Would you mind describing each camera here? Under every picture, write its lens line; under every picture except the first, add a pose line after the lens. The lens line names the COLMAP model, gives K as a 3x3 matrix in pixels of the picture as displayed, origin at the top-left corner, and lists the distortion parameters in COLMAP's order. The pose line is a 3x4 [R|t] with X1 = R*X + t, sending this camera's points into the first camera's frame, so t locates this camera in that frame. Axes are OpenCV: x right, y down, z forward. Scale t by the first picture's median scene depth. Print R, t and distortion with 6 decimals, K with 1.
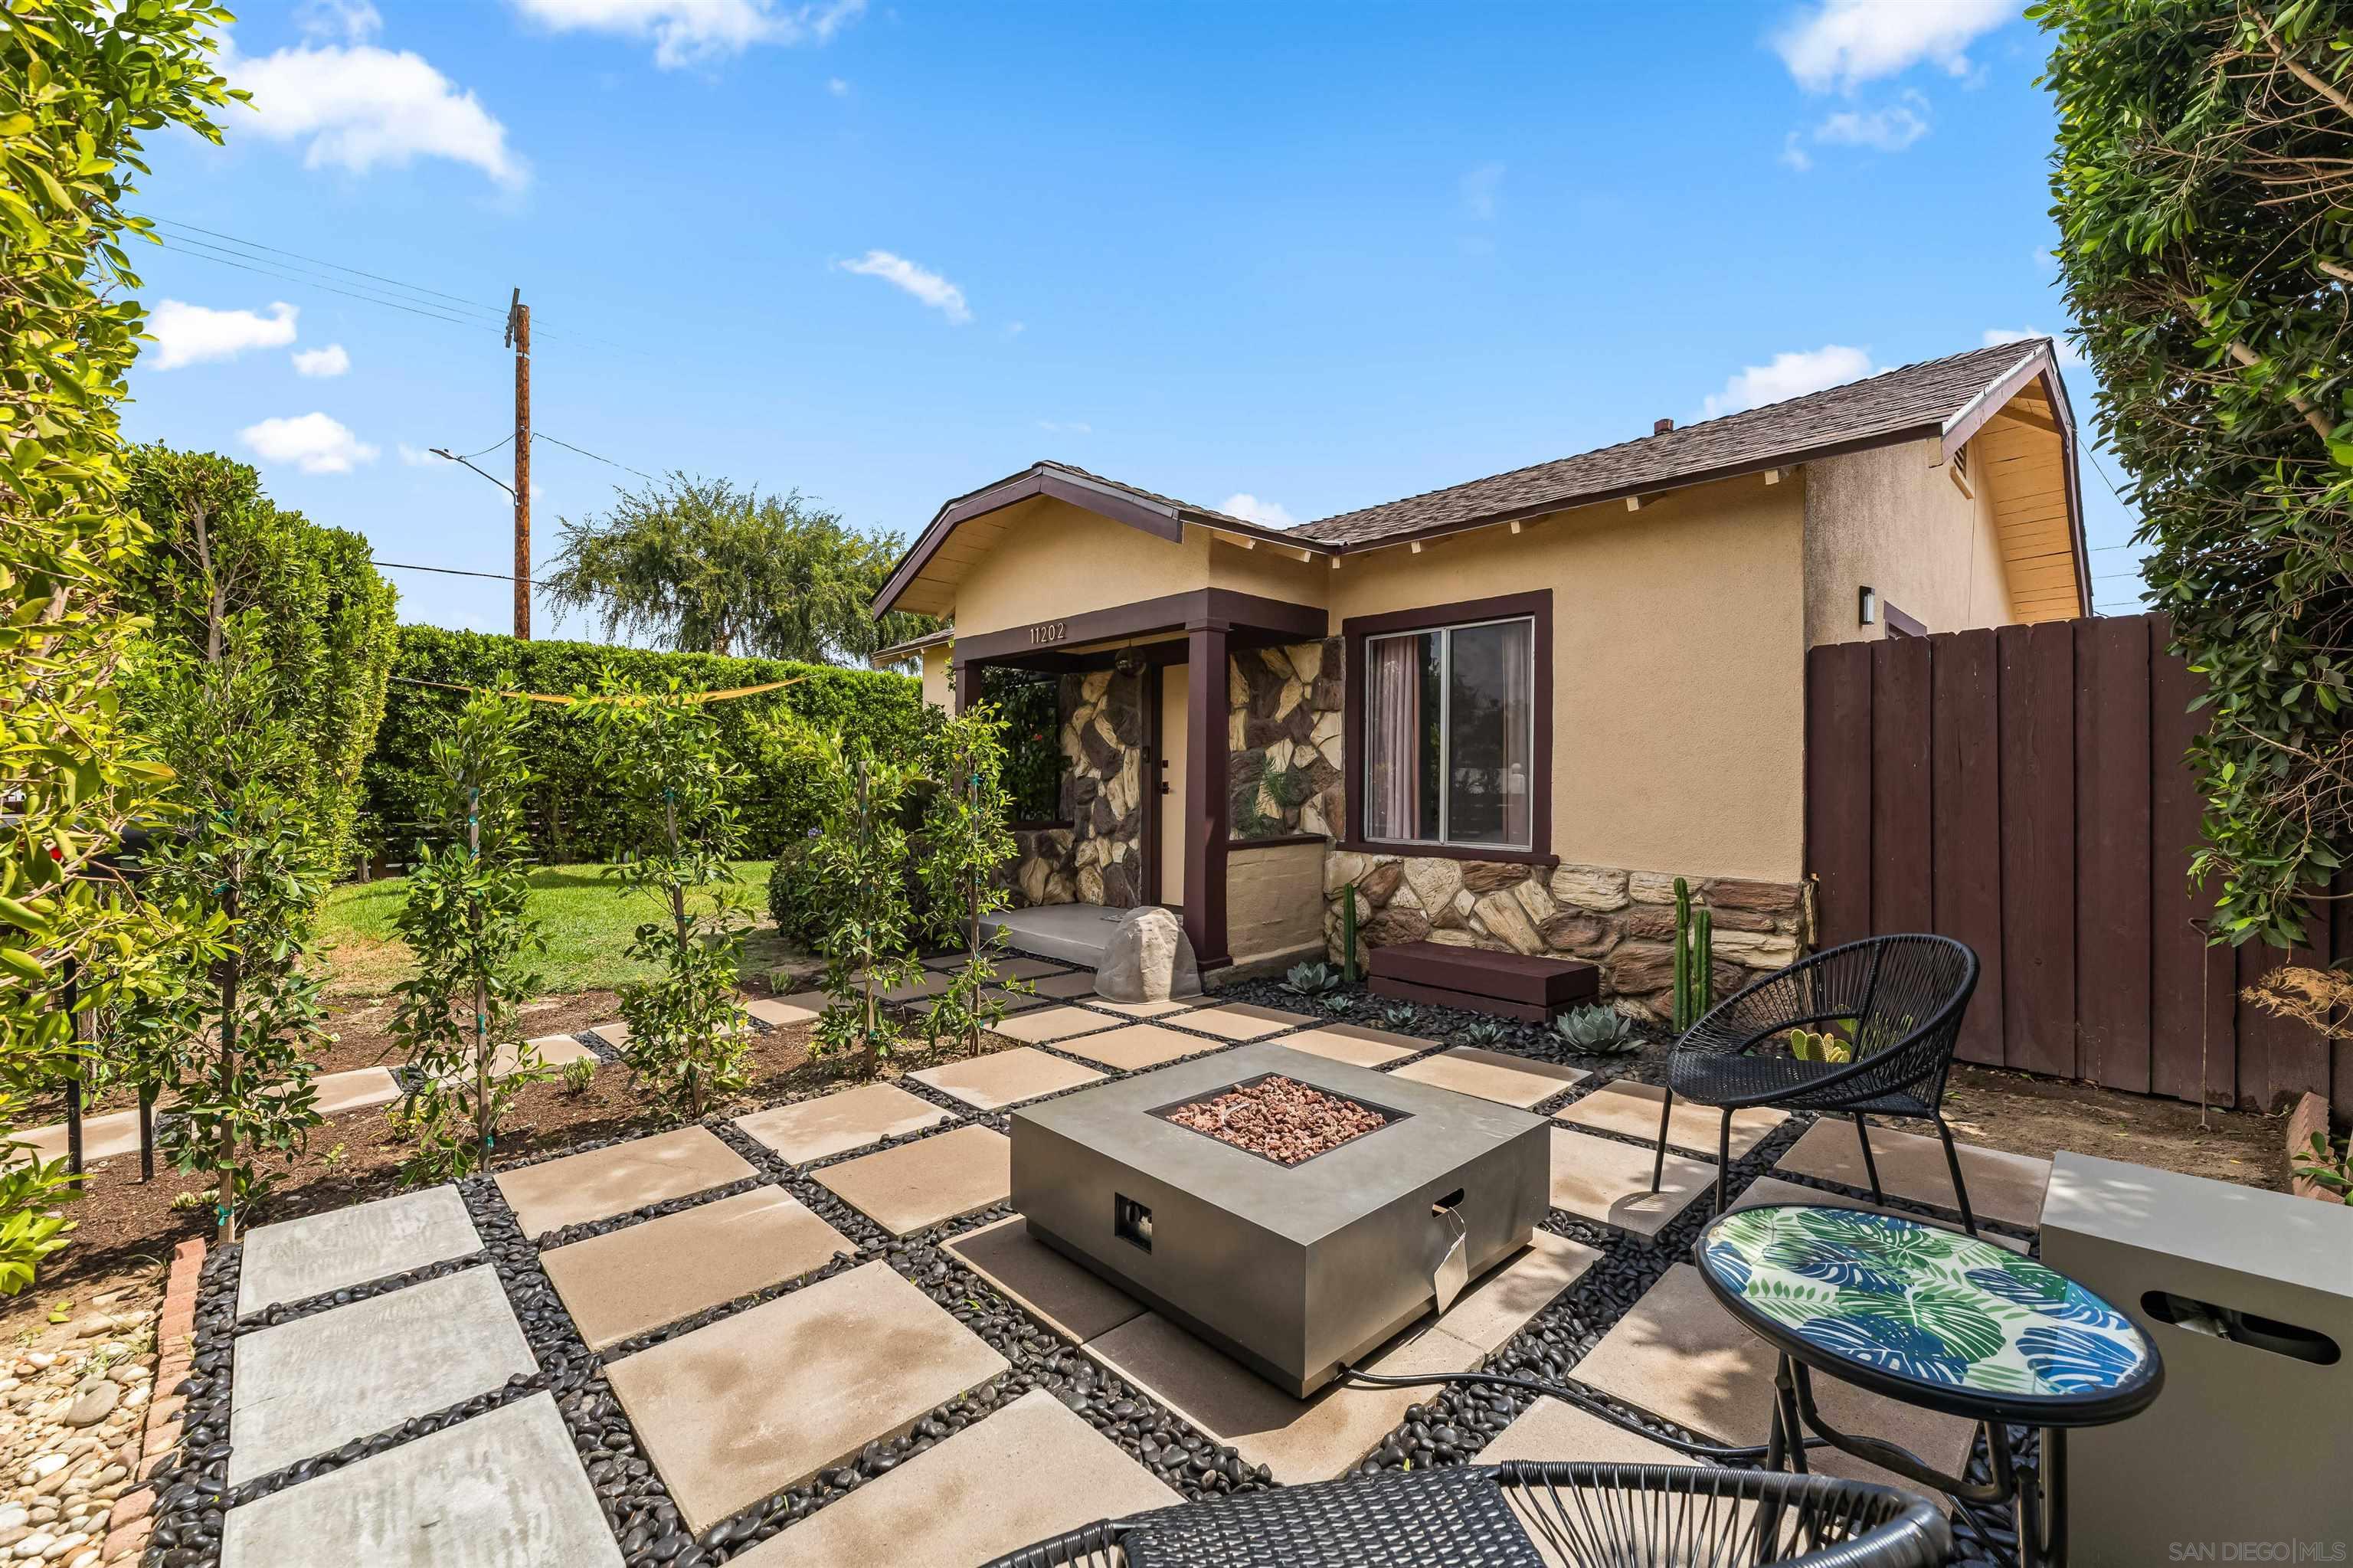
lens RADIAL K [[937.0, 0, 1188.3], [0, 937.0, 783.3], [0, 0, 1]] dist [0.007297, 0.000574]
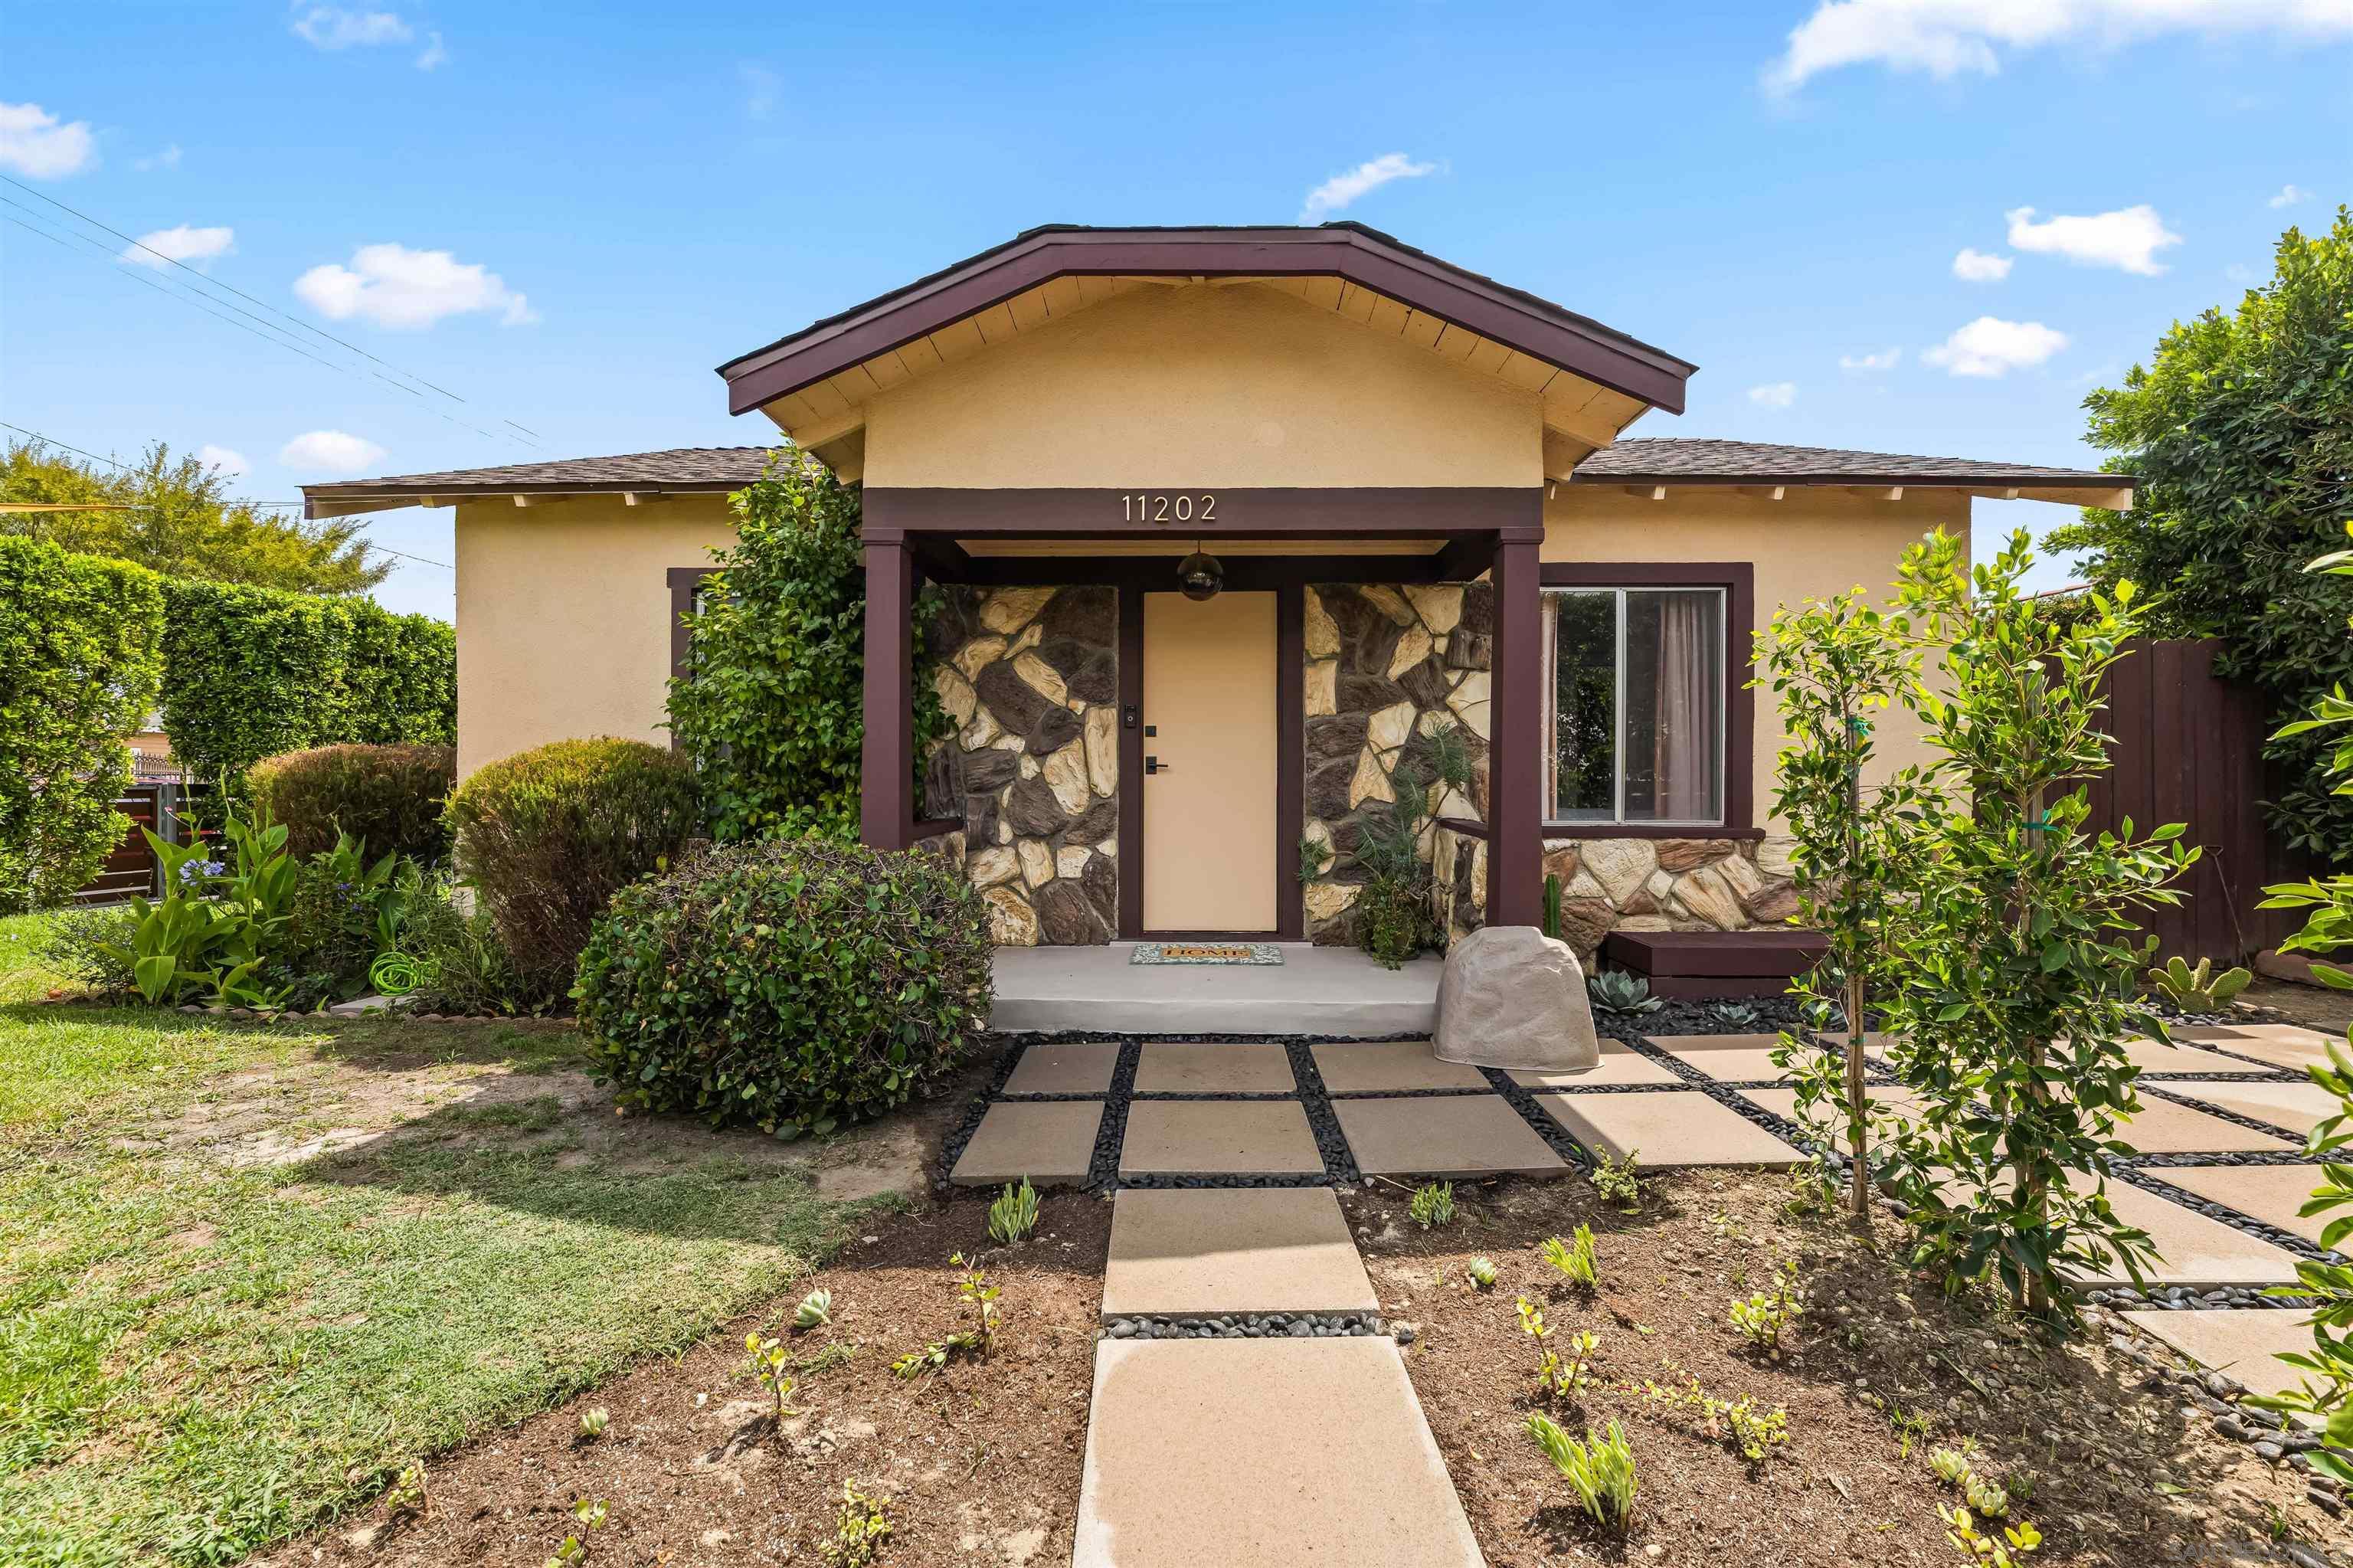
lens RADIAL K [[937.0, 0, 1188.3], [0, 937.0, 783.3], [0, 0, 1]] dist [0.007297, 0.000574]
pose [[0.706542, -0.001495, 0.707669, -0.597231], [0.001771, 0.999998, 0.000345, 0.021598], [-0.707668, 0.001010, 0.706544, 0.574062]]
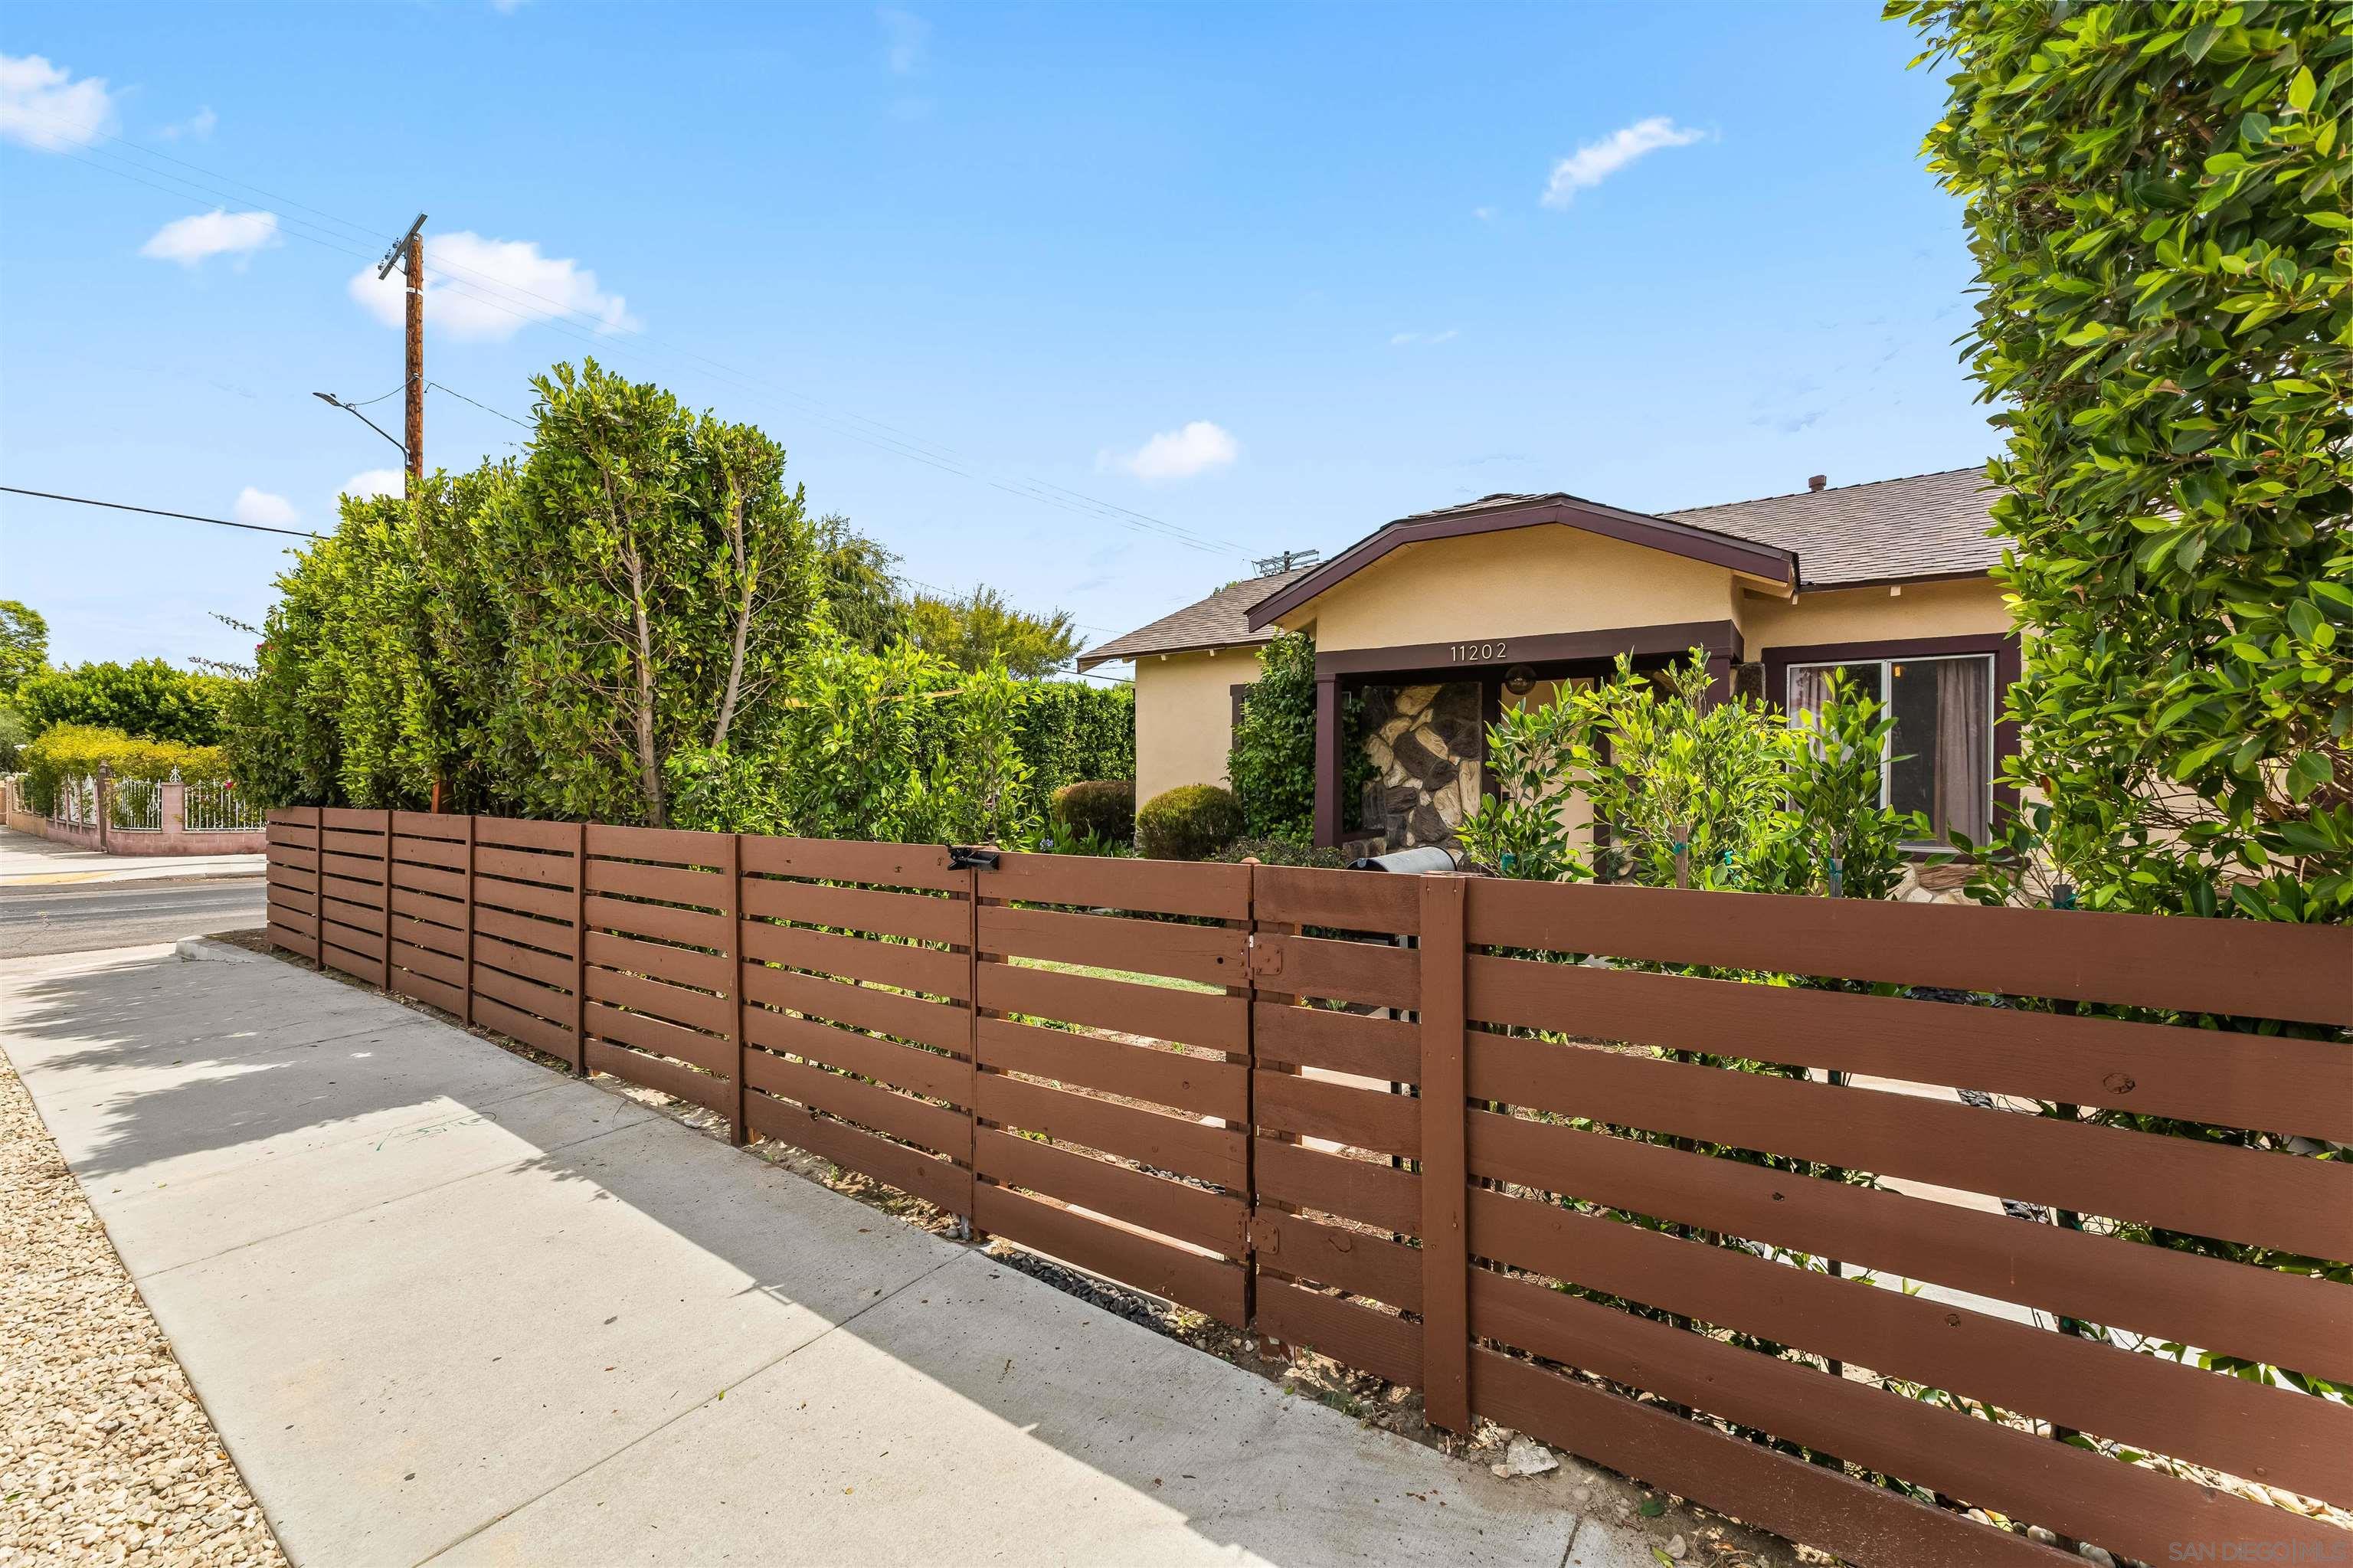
lens RADIAL K [[937.0, 0, 1188.3], [0, 937.0, 783.3], [0, 0, 1]] dist [0.007297, 0.000574]
pose [[0.978970, -0.000668, 0.204004, -0.703652], [0.000768, 1.000000, -0.000411, -0.013251], [-0.204004, 0.000559, 0.978970, 0.042362]]
